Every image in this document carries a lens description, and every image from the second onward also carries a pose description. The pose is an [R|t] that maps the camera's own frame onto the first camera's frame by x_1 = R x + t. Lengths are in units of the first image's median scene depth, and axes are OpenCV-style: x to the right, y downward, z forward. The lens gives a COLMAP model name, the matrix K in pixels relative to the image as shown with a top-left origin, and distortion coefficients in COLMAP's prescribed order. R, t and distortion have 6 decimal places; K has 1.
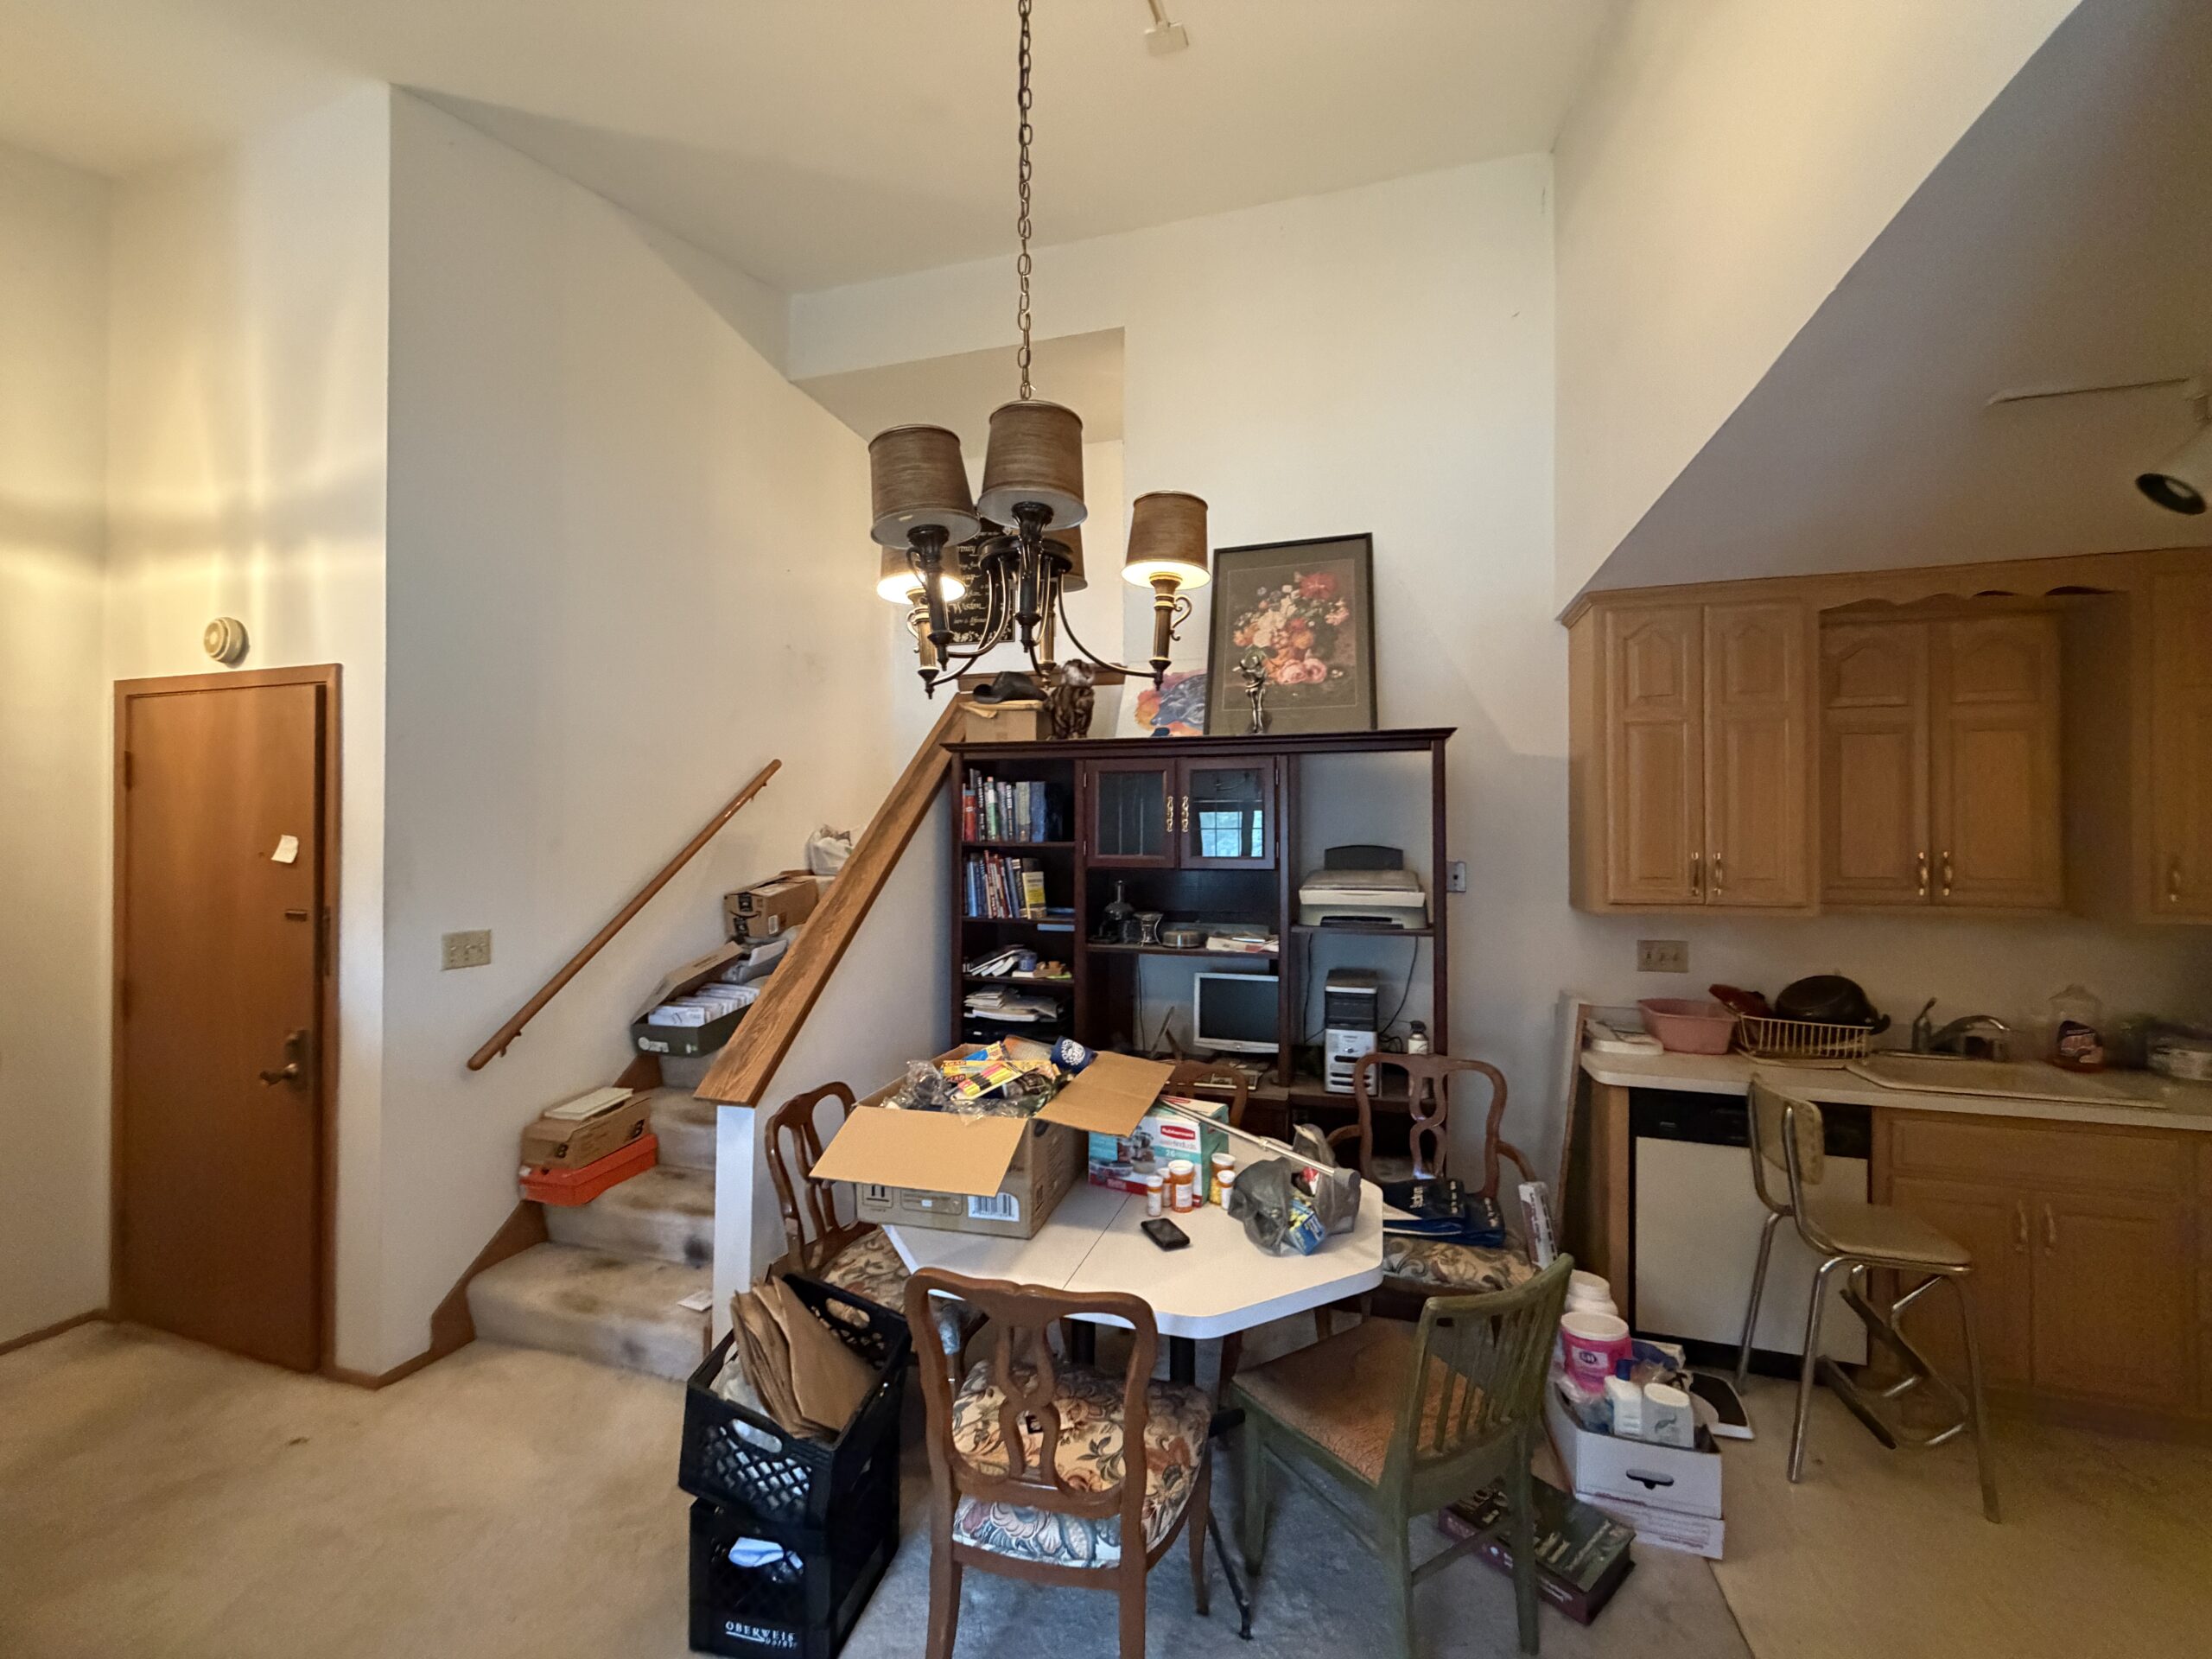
lens RADIAL K [[878.4, 0, 1093.0], [0, 878.4, 831.3], [0, 0, 1]] dist [-0.002690, 0.000497]
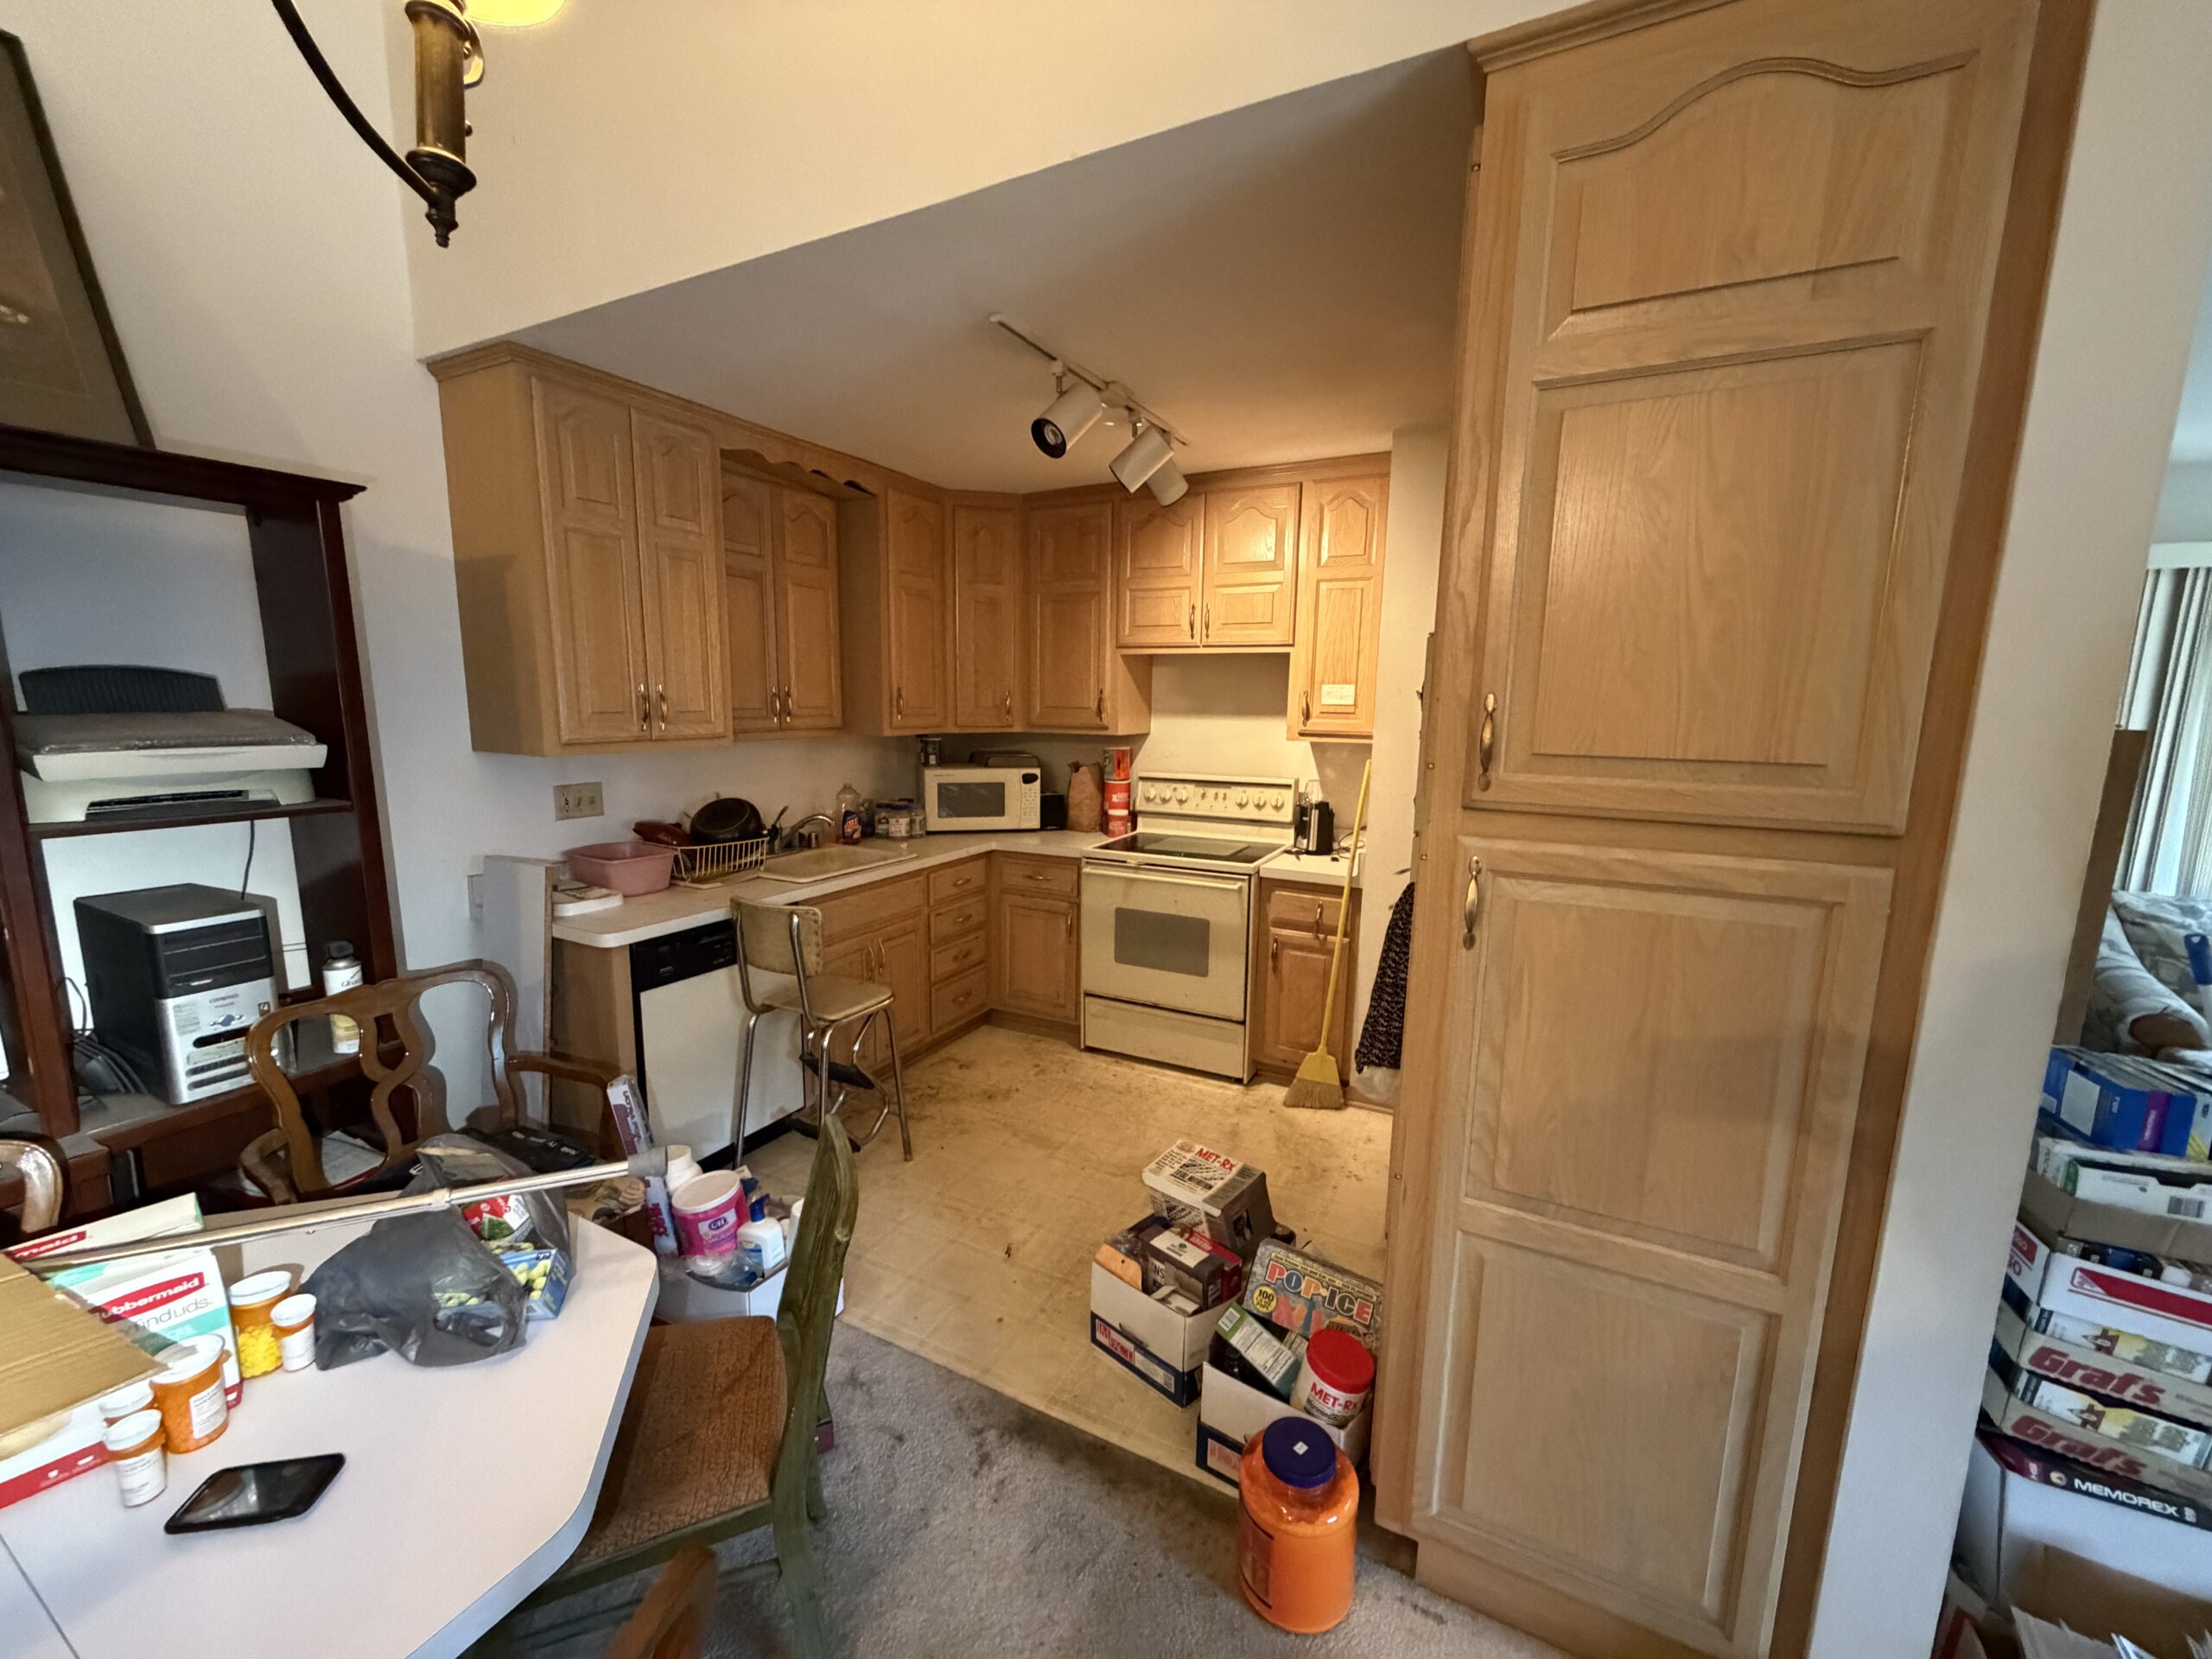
lens RADIAL K [[878.4, 0, 1104.8], [0, 878.4, 830.6], [0, 0, 1]] dist [-0.002690, 0.000497]
pose [[0.175583, -0.151664, 0.972712, -0.168600], [-0.021718, 0.987225, 0.157847, 0.019756], [-0.984225, -0.048841, 0.170046, 0.354220]]
